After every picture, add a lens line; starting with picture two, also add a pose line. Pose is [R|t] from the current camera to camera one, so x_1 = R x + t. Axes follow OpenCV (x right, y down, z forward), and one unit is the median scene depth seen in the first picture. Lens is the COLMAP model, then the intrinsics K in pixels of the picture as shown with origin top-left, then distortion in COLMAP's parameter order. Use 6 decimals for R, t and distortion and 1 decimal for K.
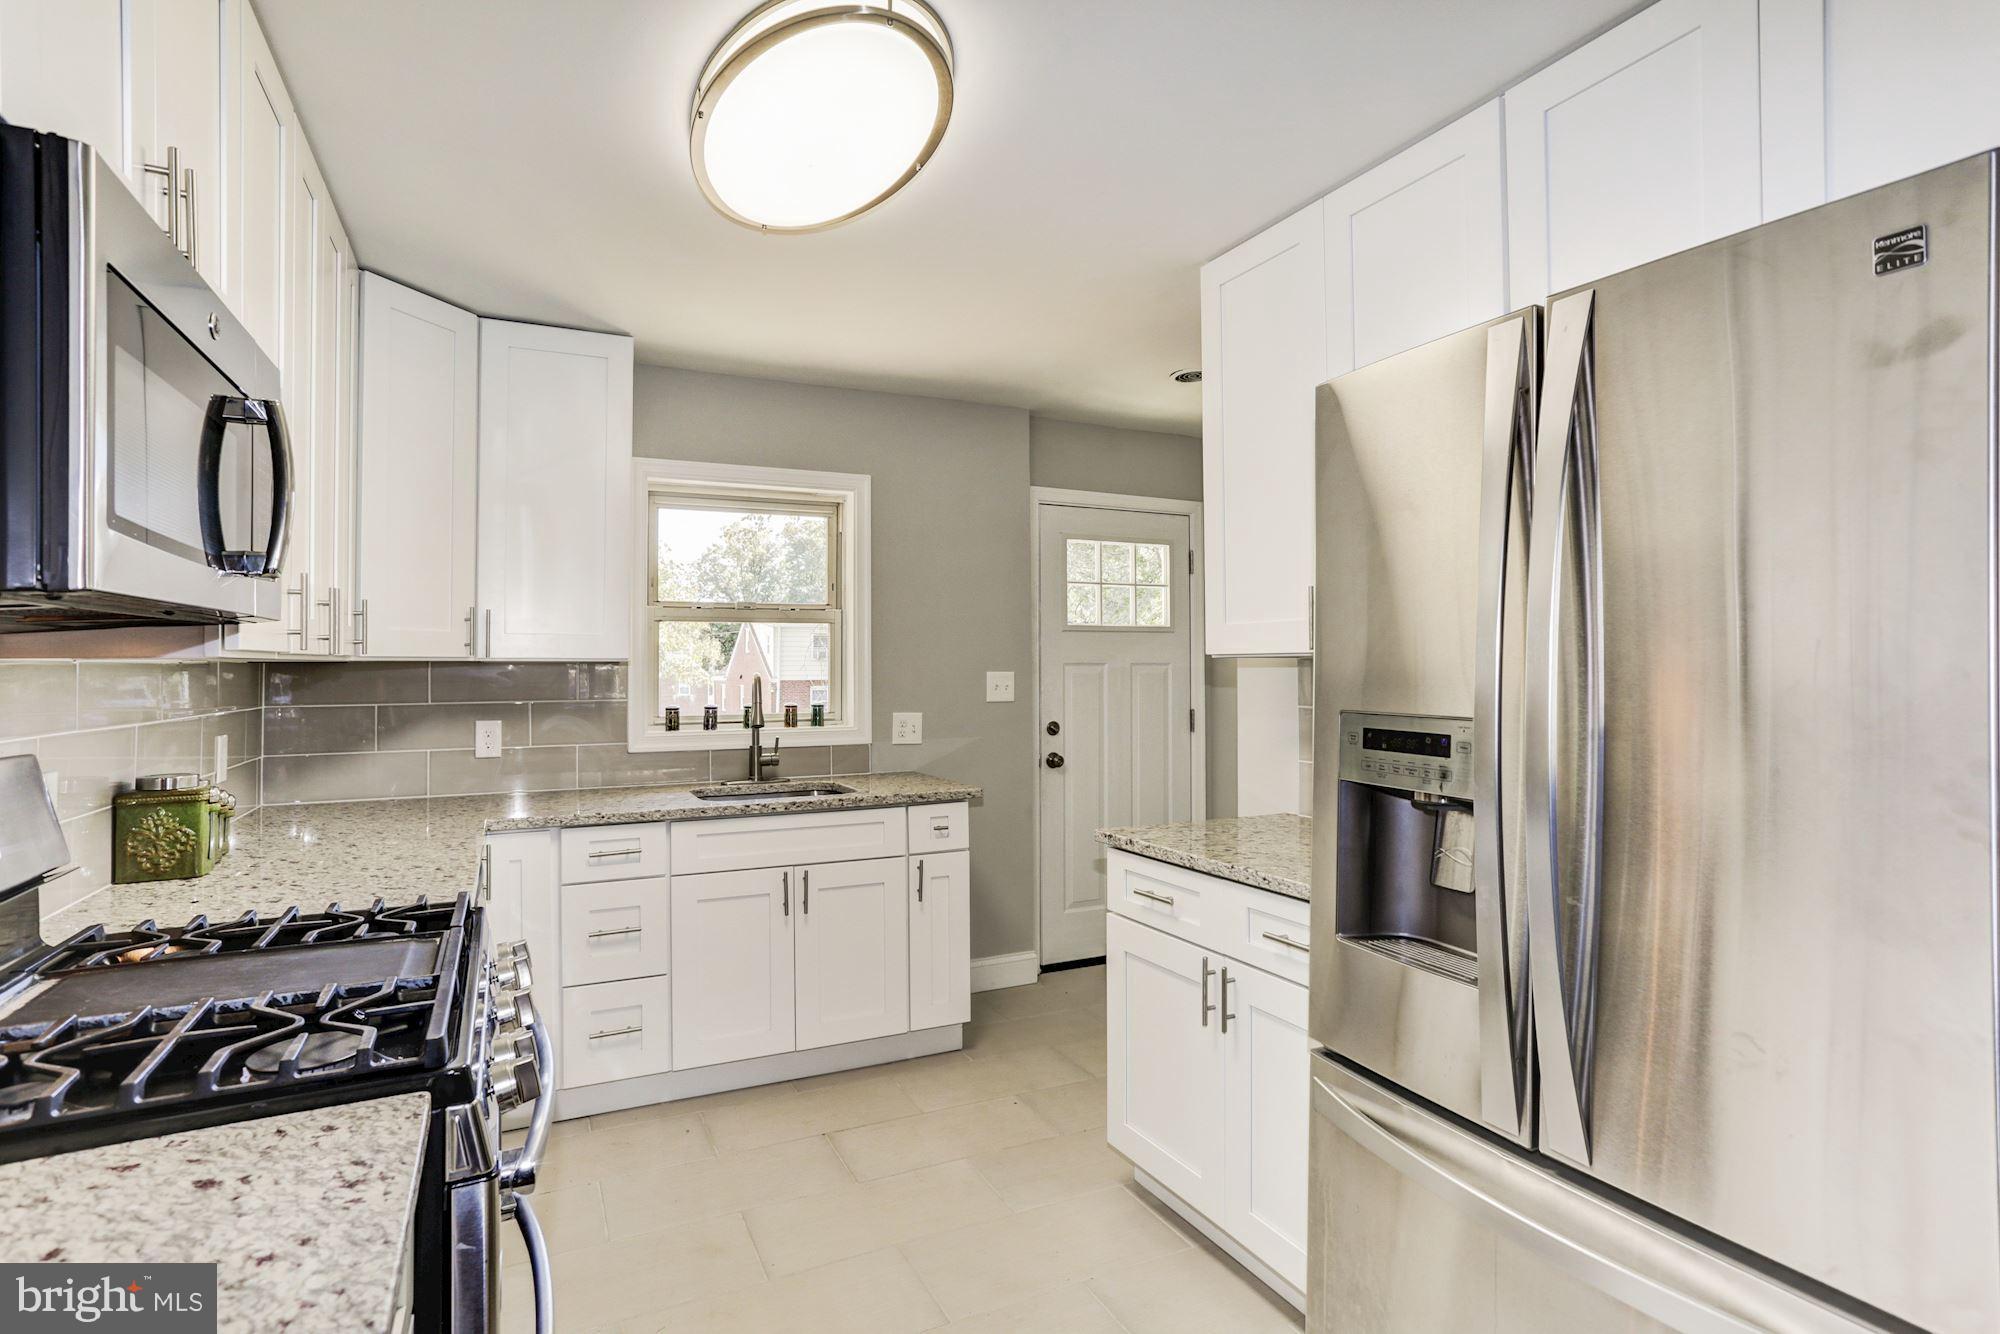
lens RADIAL K [[999.5, 0, 993.6], [0, 999.5, 666.6], [0, 0, 1]] dist [-0.041758, 0.021995]
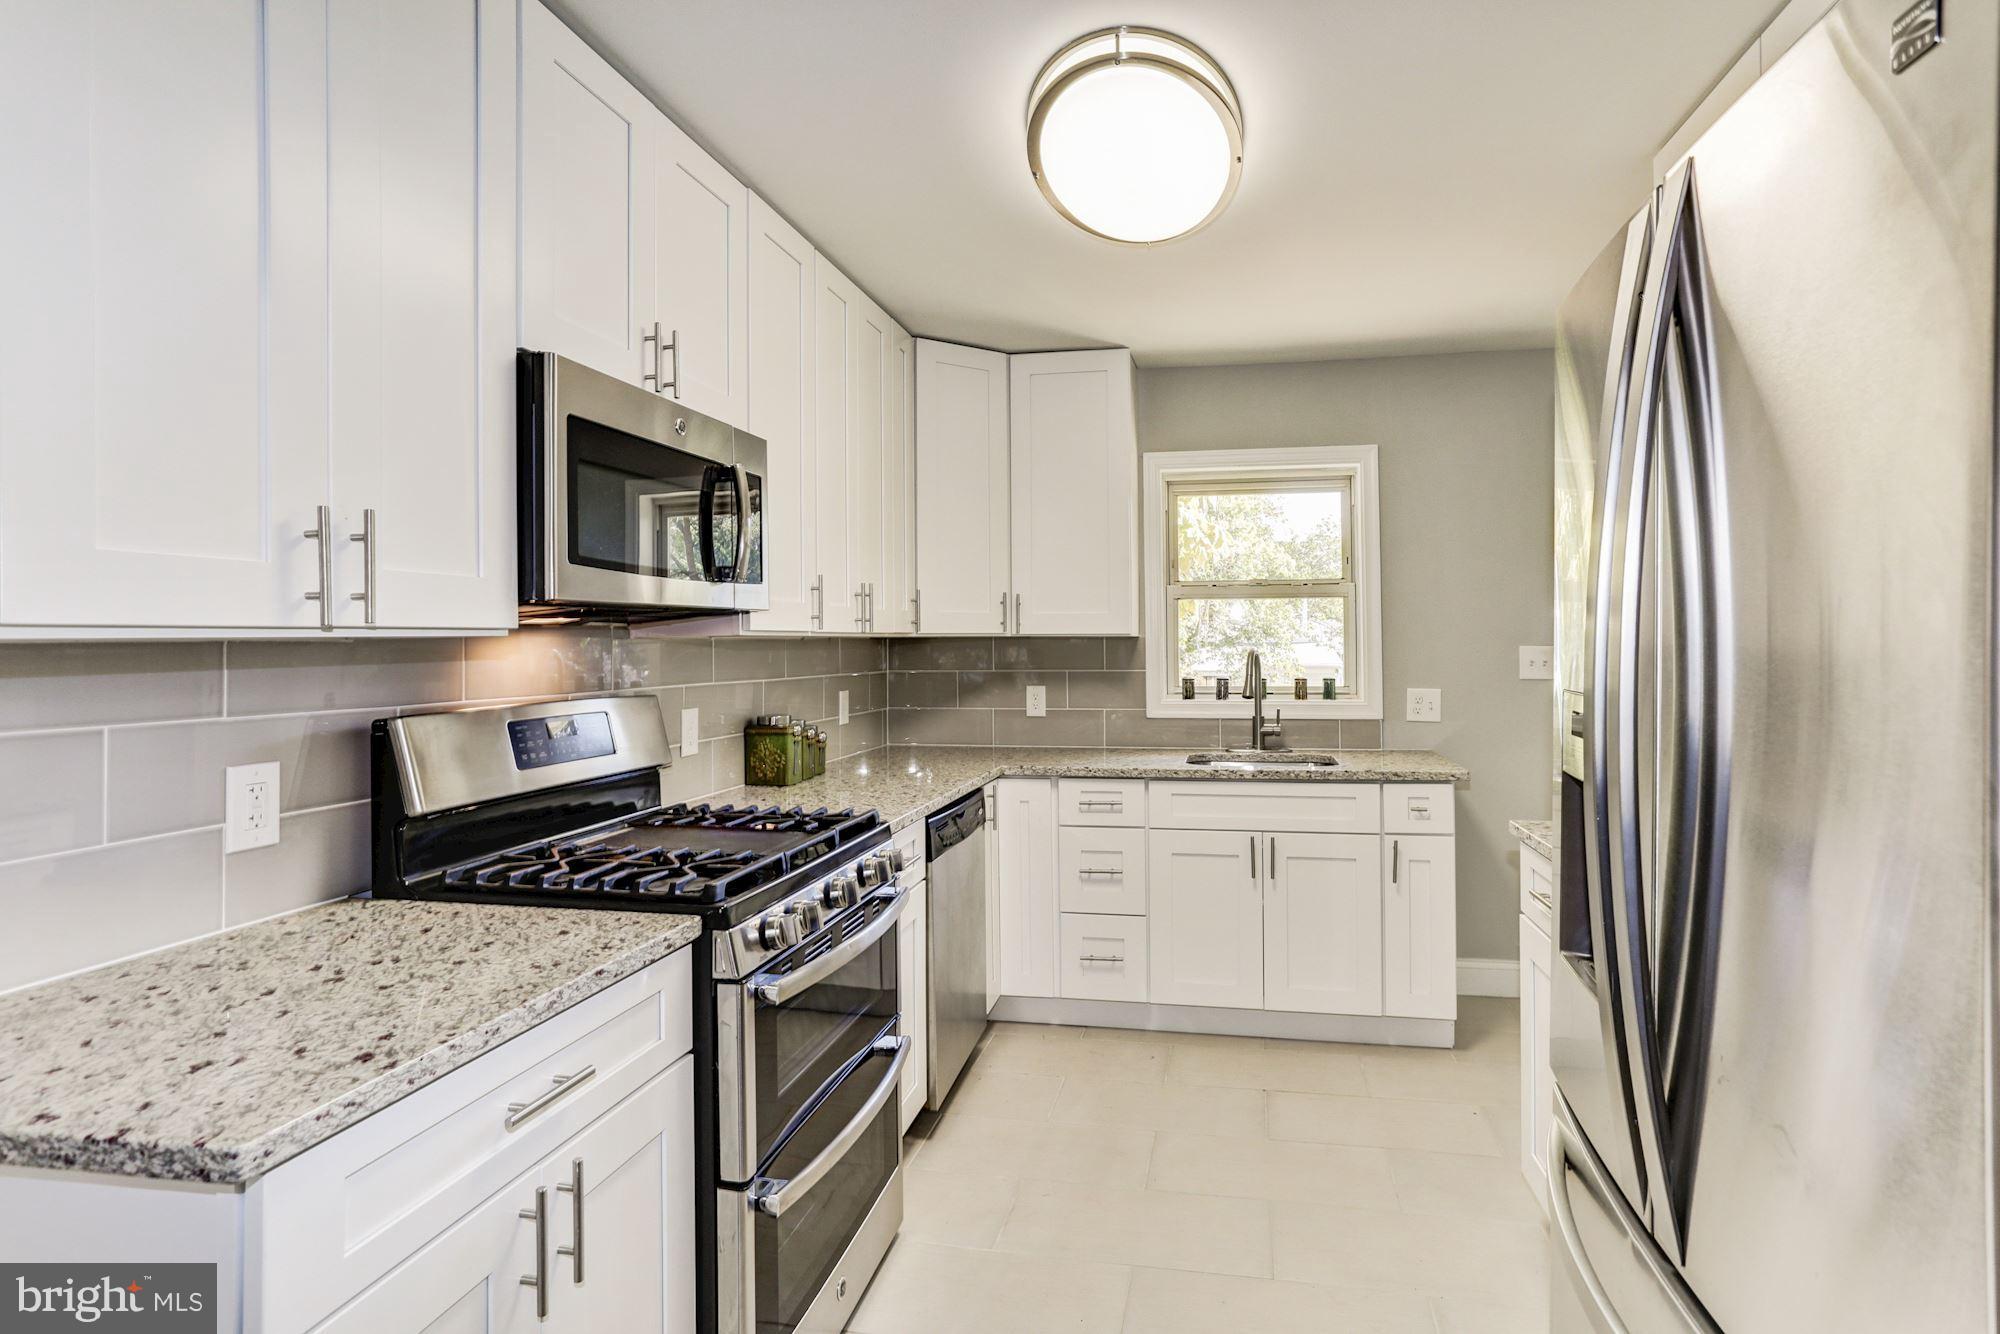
lens RADIAL K [[999.5, 0, 1034.5], [0, 999.5, 644.1], [0, 0, 1]] dist [-0.041758, 0.021995]
pose [[0.809112, -0.000106, -0.587654, 0.201249], [0.001259, 0.999998, 0.001553, 0.001892], [0.587653, -0.001997, 0.809111, 0.016828]]
